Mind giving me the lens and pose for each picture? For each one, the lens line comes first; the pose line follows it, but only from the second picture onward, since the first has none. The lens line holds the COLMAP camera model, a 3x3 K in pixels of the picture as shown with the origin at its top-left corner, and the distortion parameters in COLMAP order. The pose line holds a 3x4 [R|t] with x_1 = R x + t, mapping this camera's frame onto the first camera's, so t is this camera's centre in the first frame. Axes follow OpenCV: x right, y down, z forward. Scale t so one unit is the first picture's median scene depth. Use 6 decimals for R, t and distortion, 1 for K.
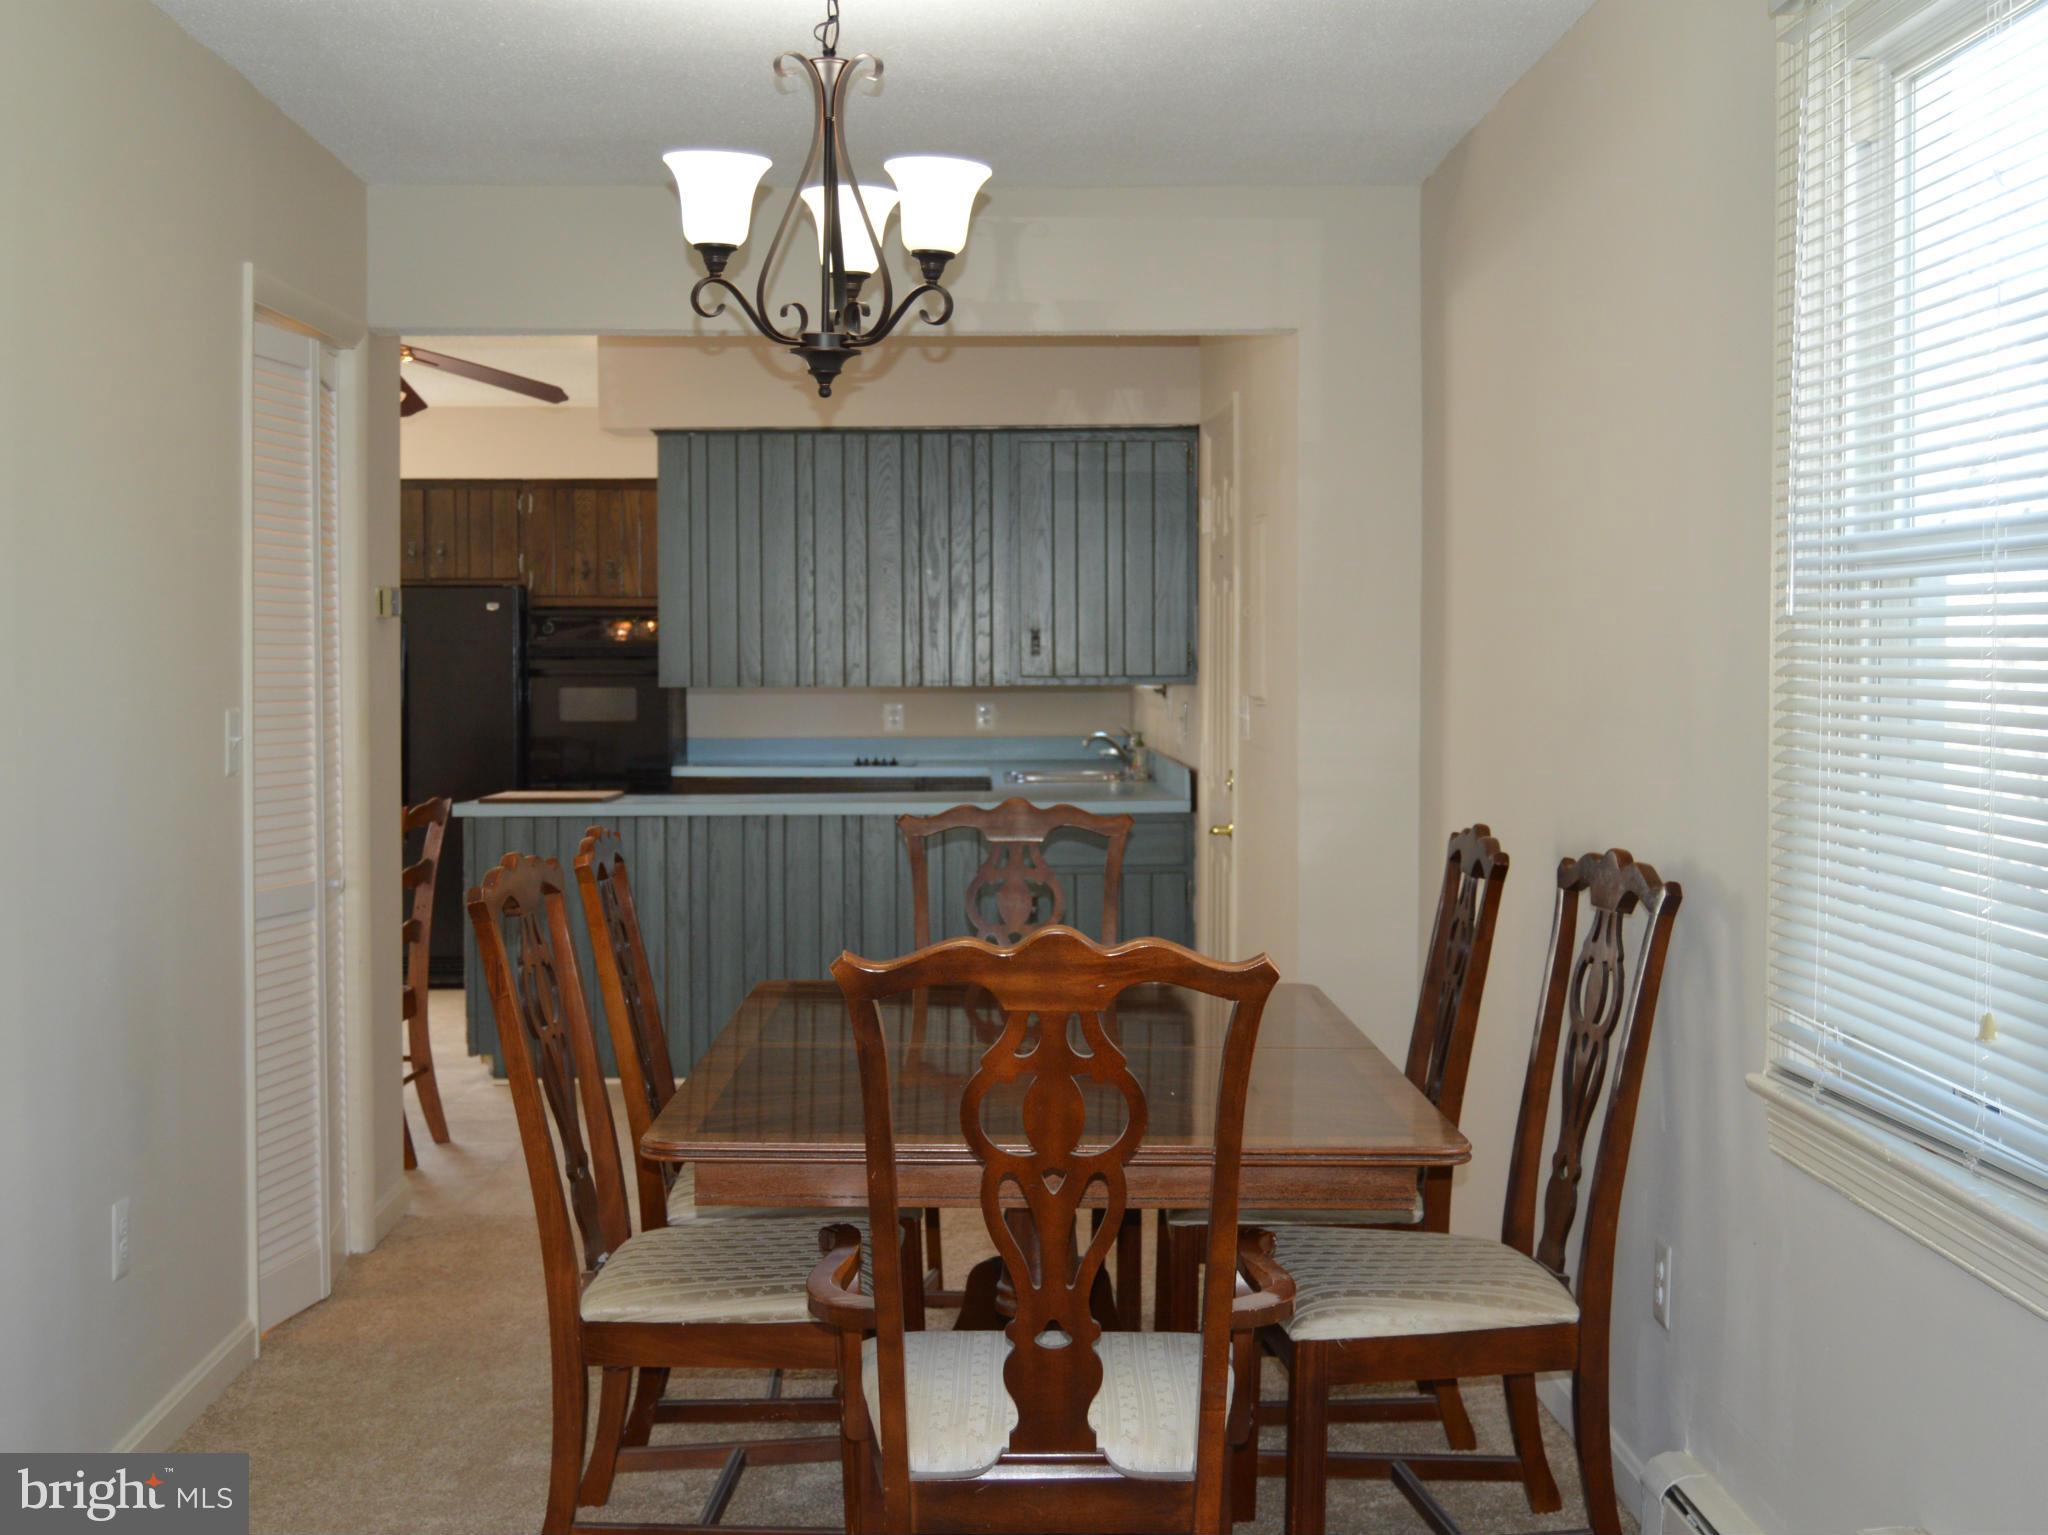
lens RADIAL K [[2501.4, 0, 1024.0], [0, 2501.4, 767.5], [0, 0, 1]] dist [-0.056318, -0.004528]
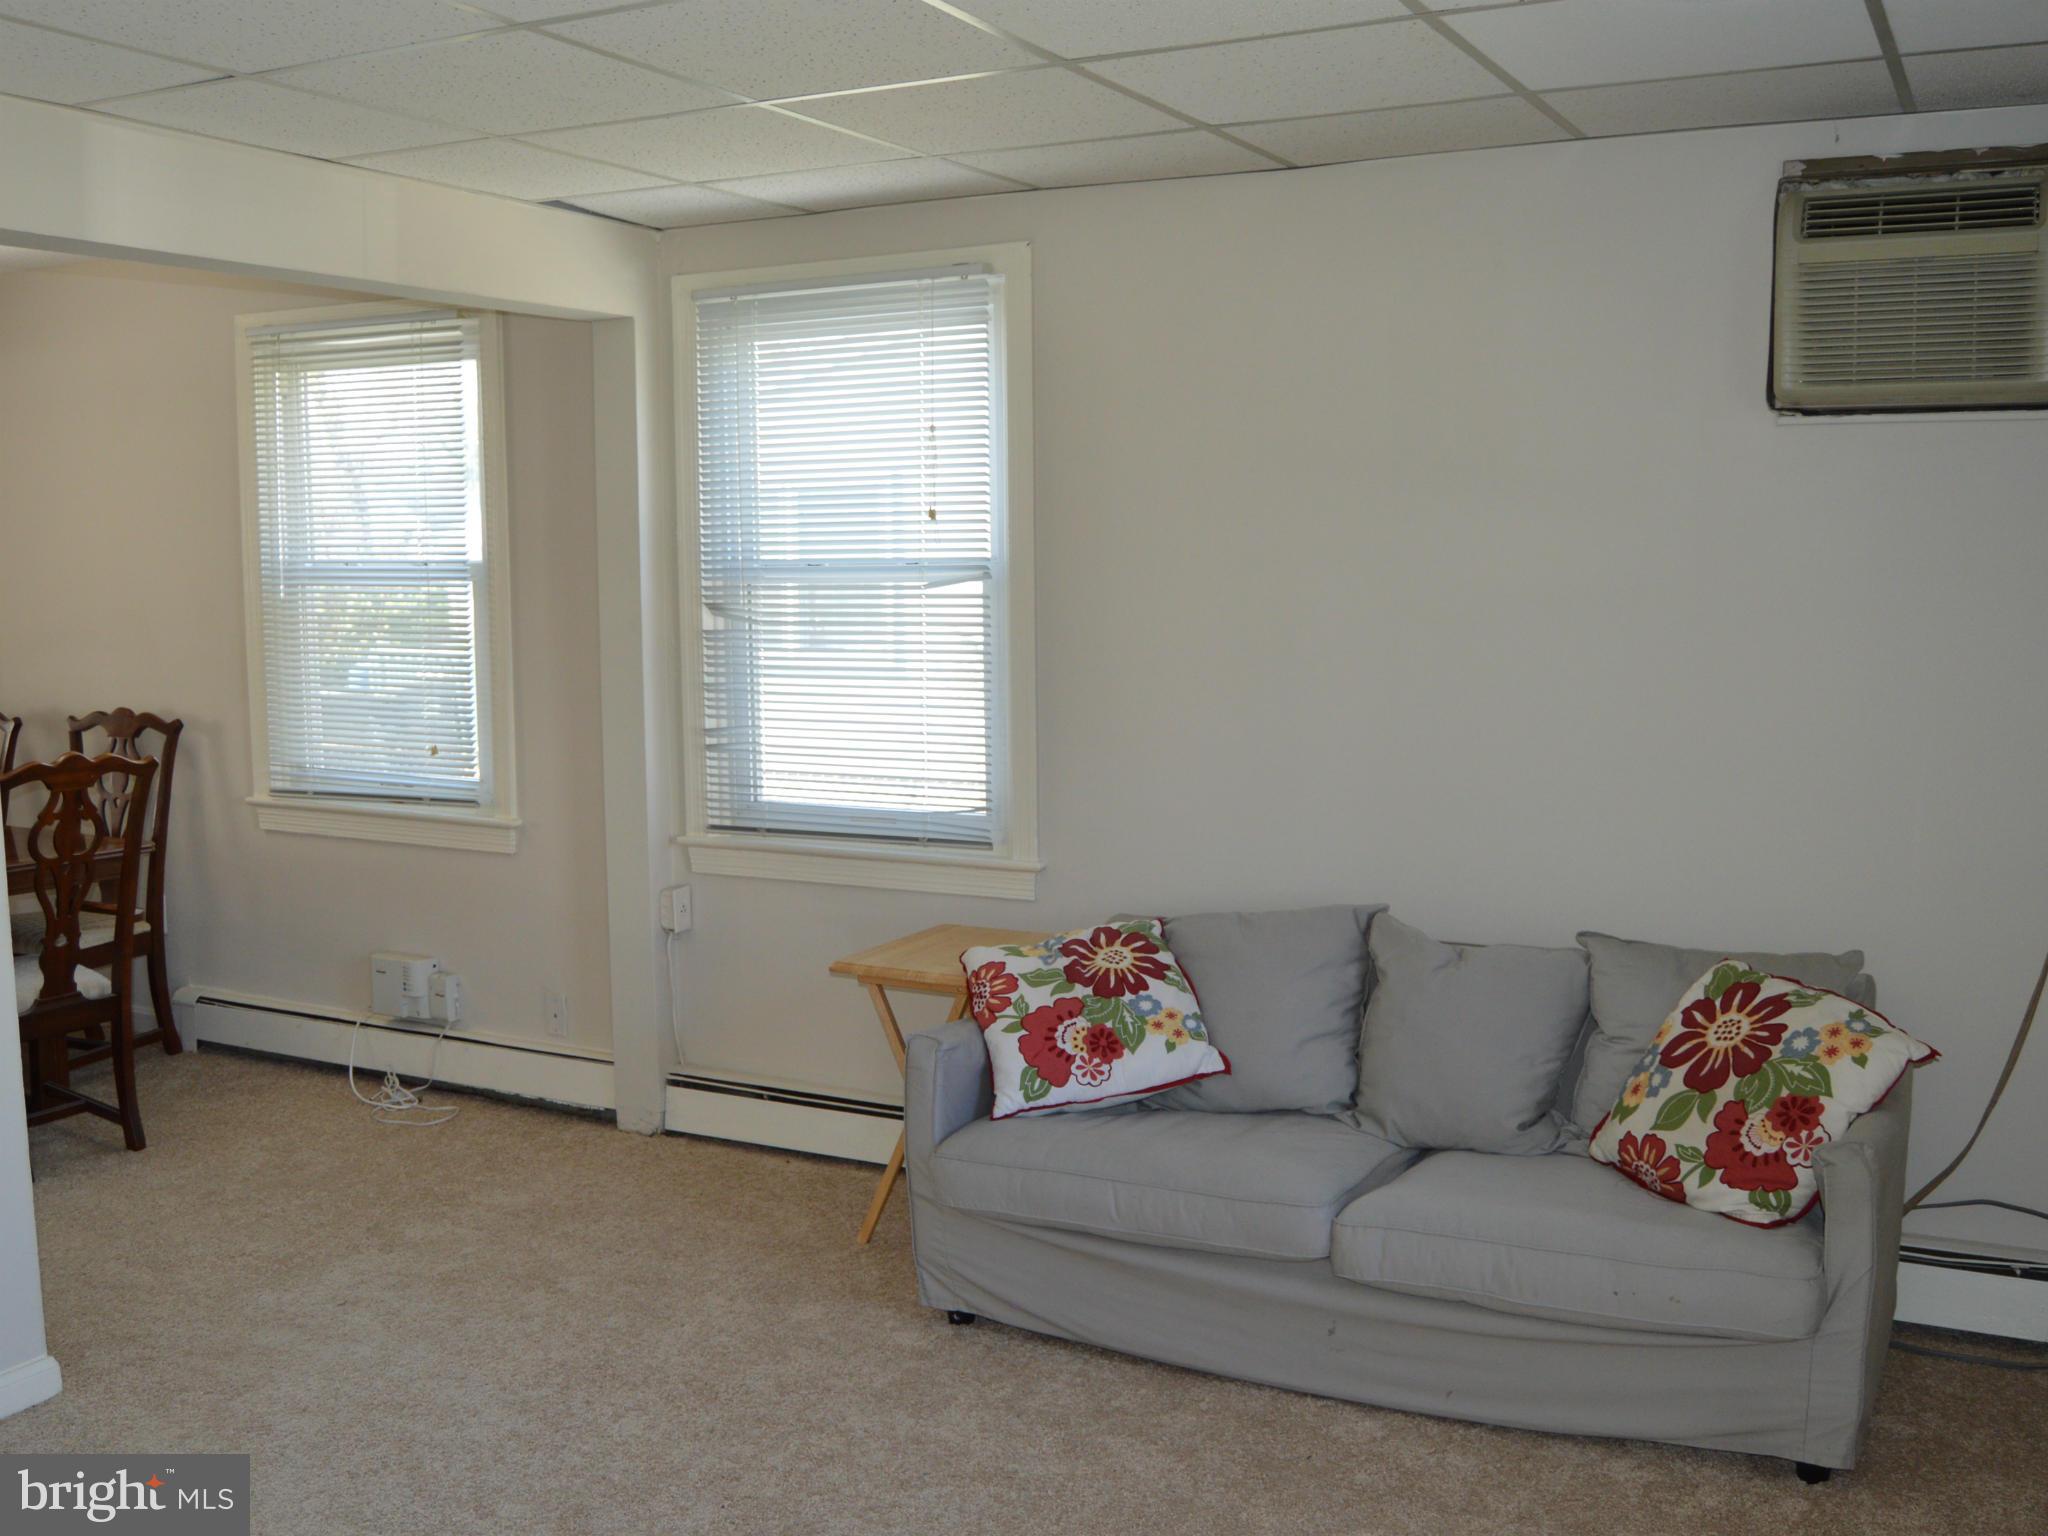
lens RADIAL K [[2110.2, 0, 1020.1], [0, 2110.2, 750.7], [0, 0, 1]] dist [-0.124789, 0.115197]
pose [[0.518312, -0.102316, 0.849049, -0.726130], [0.047926, 0.994732, 0.090615, -0.042936], [-0.853847, -0.006275, 0.520486, -0.452042]]
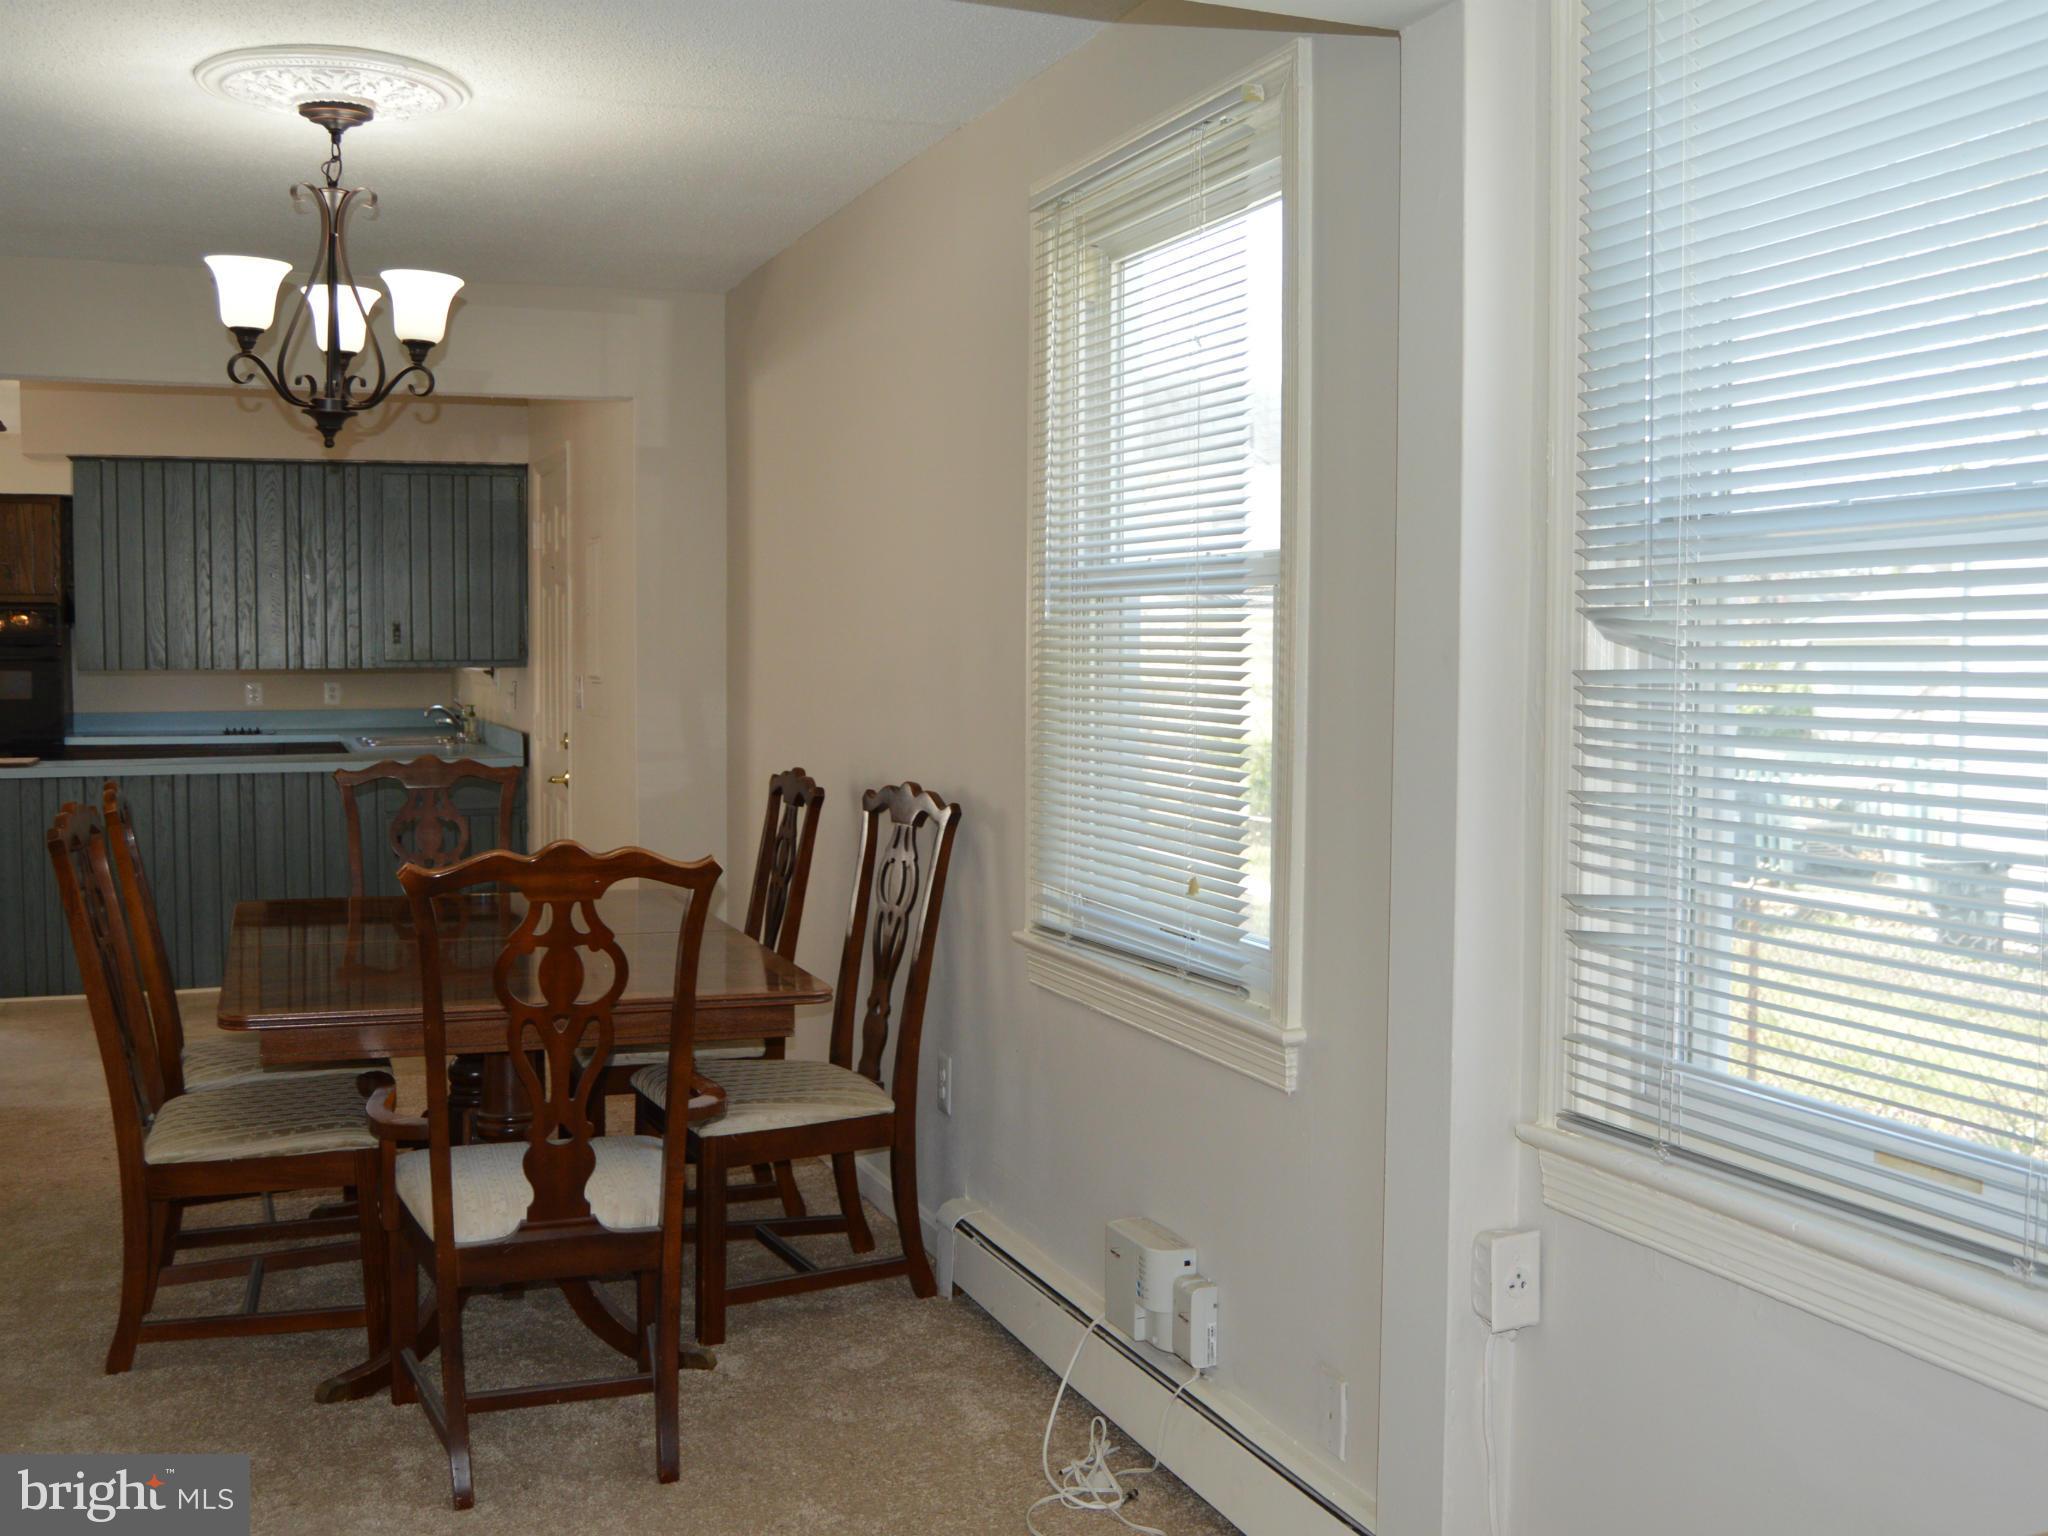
lens RADIAL K [[1994.5, 0, 1024.0], [0, 1994.5, 768.0], [0, 0, 1]] dist [-0.093308, 0.032838]
pose [[0.939224, -0.016200, 0.342923, -0.080716], [0.010195, 0.999762, 0.019308, 0.002946], [-0.343154, -0.014638, 0.939165, -0.081997]]
